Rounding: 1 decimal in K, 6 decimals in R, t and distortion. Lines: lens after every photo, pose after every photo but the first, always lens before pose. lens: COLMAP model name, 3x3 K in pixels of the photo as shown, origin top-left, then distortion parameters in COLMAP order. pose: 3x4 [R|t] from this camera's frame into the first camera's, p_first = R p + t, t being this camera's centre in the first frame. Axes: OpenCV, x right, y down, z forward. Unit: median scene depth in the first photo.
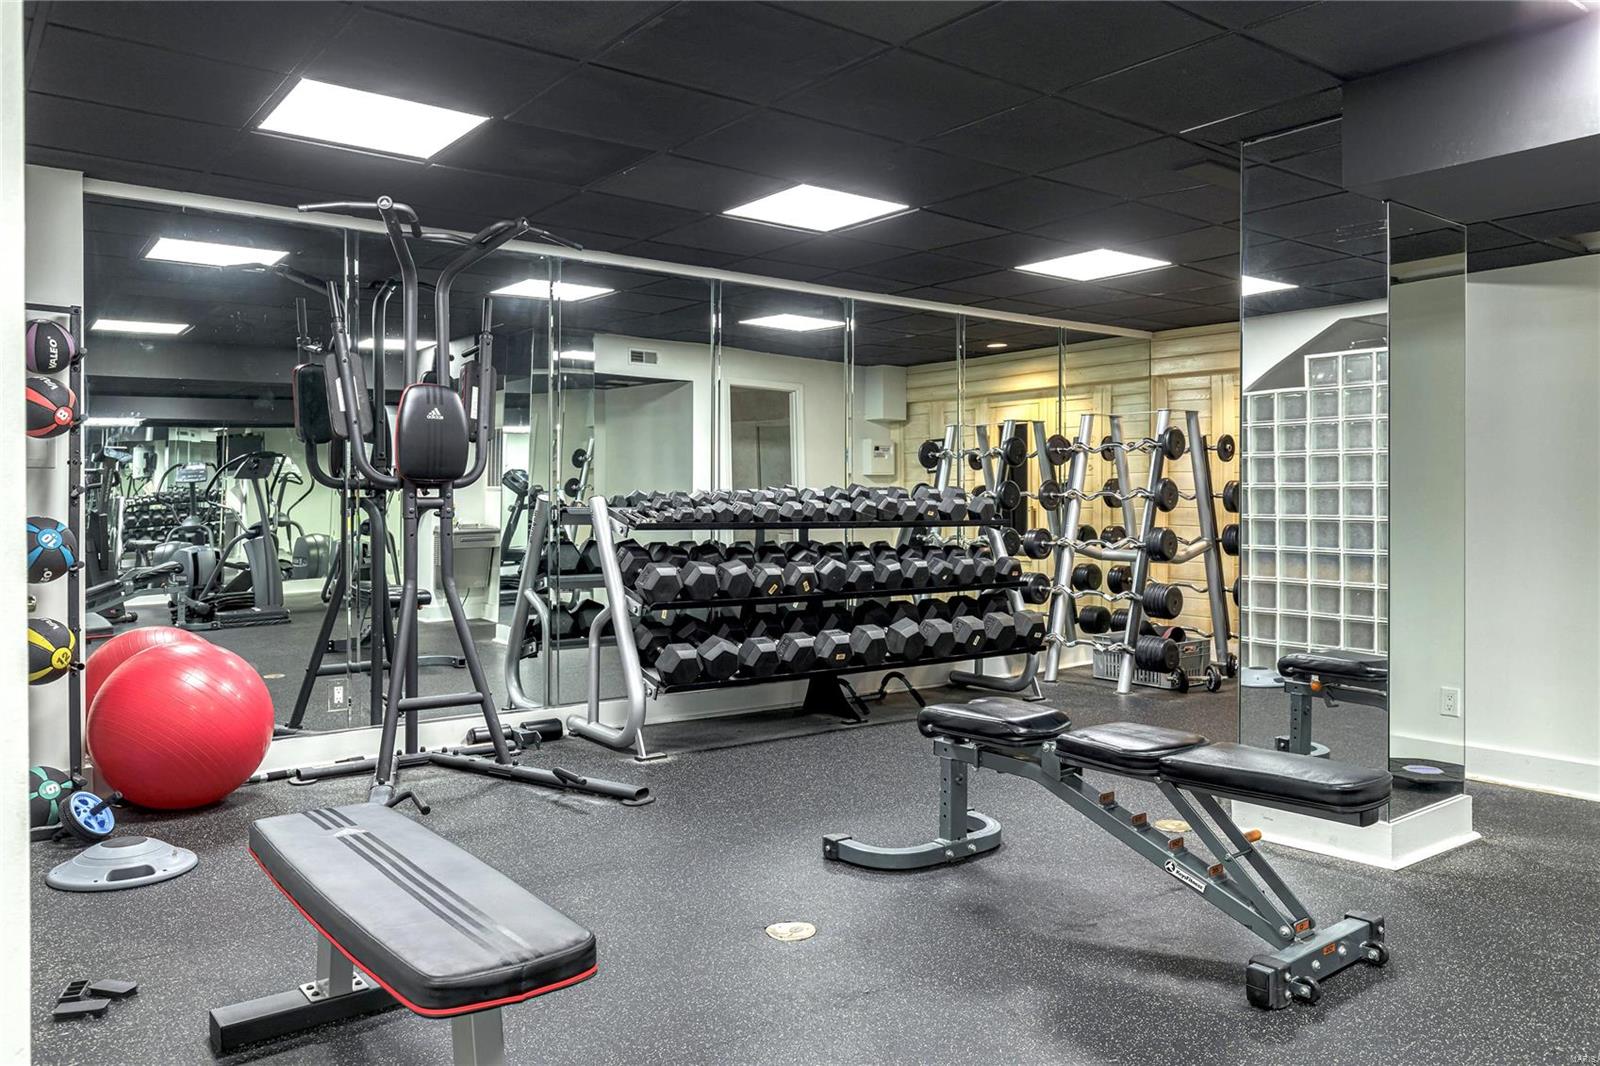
lens RADIAL K [[1167.7, 0, 800.0], [0, 1167.7, 533.0], [0, 0, 1]] dist [-0.002419, -0.001153]
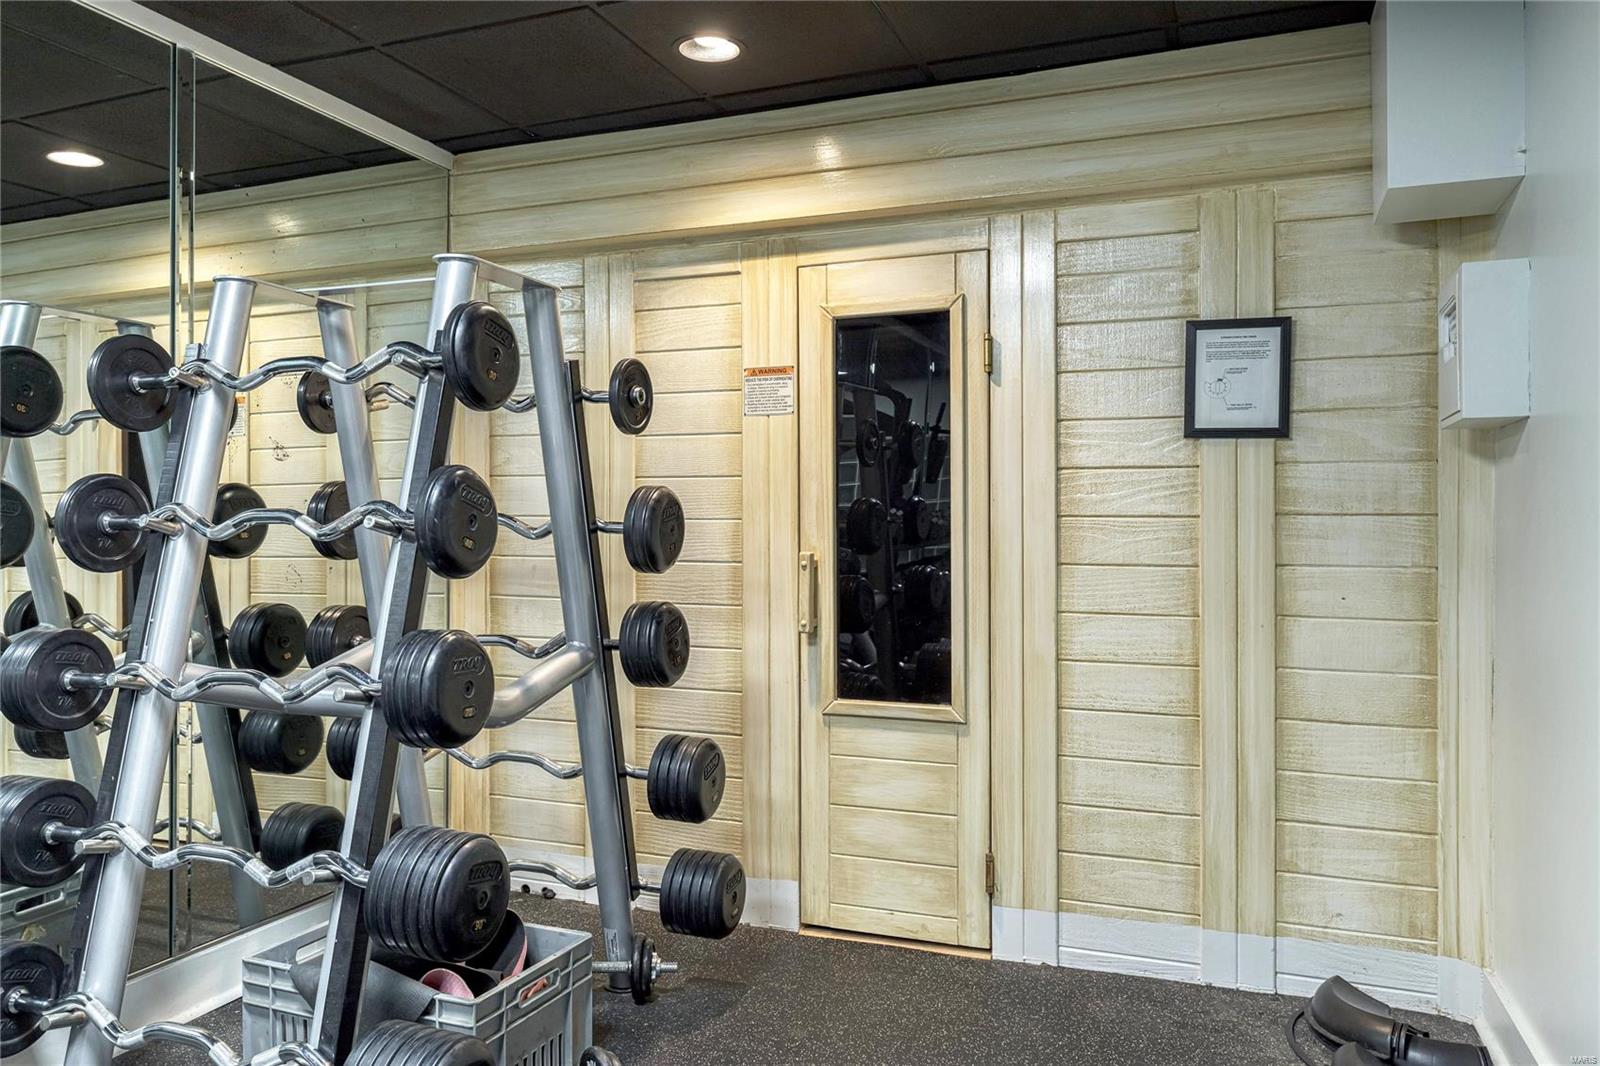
lens RADIAL K [[1167.7, 0, 800.0], [0, 1167.7, 533.0], [0, 0, 1]] dist [-0.002419, -0.001153]
pose [[0.857583, 0.003047, 0.514337, 0.222262], [0.012496, 0.999564, -0.026757, -0.019600], [-0.514195, 0.029374, 0.857170, 0.659732]]
